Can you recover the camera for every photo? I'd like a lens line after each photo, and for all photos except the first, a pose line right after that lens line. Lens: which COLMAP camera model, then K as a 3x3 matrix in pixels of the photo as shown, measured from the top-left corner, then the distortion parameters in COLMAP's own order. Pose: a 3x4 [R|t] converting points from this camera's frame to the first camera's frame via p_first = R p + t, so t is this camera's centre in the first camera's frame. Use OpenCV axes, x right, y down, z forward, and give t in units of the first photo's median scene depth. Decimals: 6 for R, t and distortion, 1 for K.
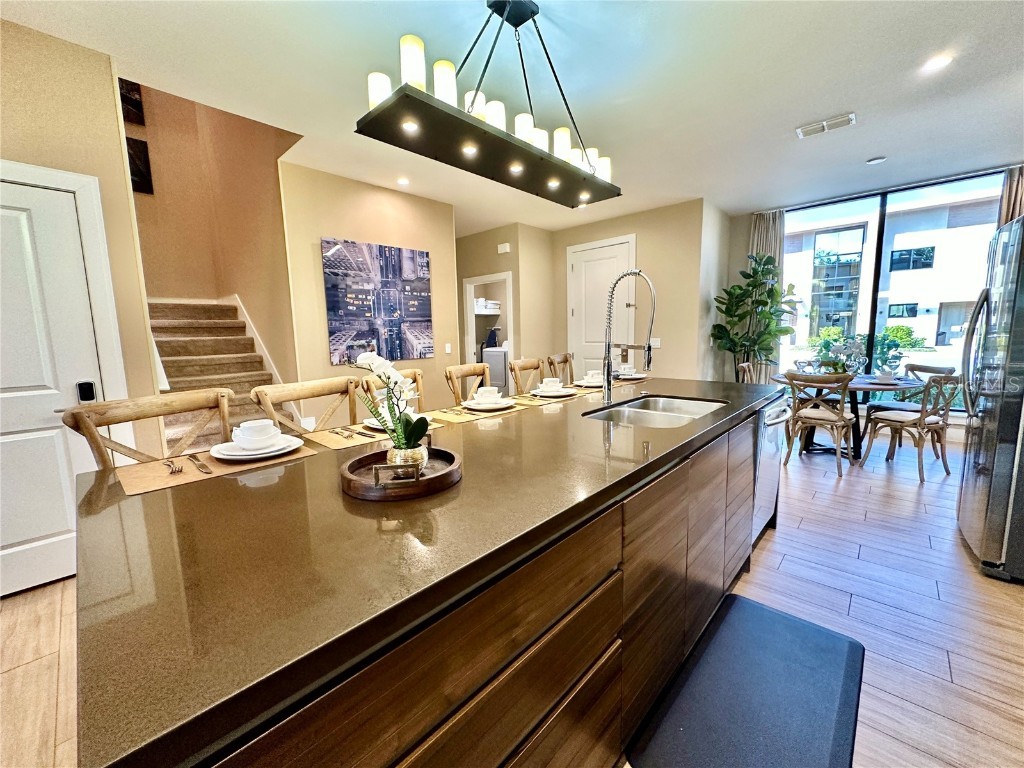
lens RADIAL K [[410.8, 0, 512.0], [0, 410.8, 384.0], [0, 0, 1]] dist [0.000205, 0.000636]
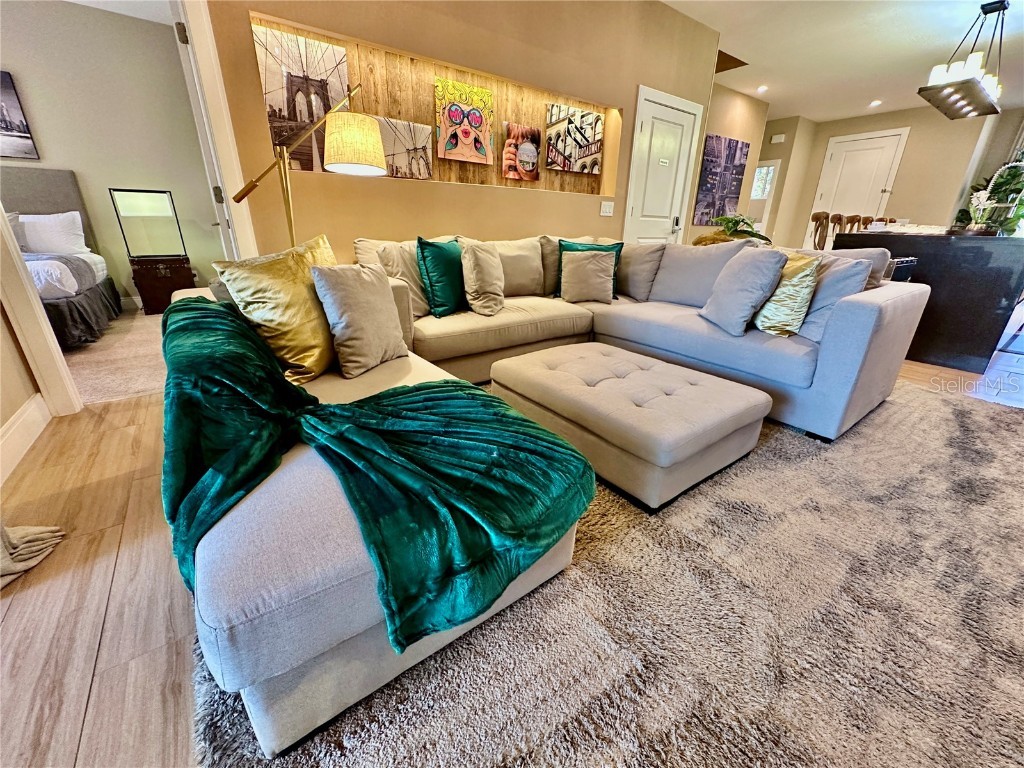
lens RADIAL K [[410.8, 0, 512.0], [0, 410.8, 384.0], [0, 0, 1]] dist [0.000205, 0.000636]
pose [[0.982528, 0.103047, -0.154983, -0.754680], [-0.063130, 0.967888, 0.243326, 0.188318], [0.175080, -0.229290, 0.957483, -0.696189]]
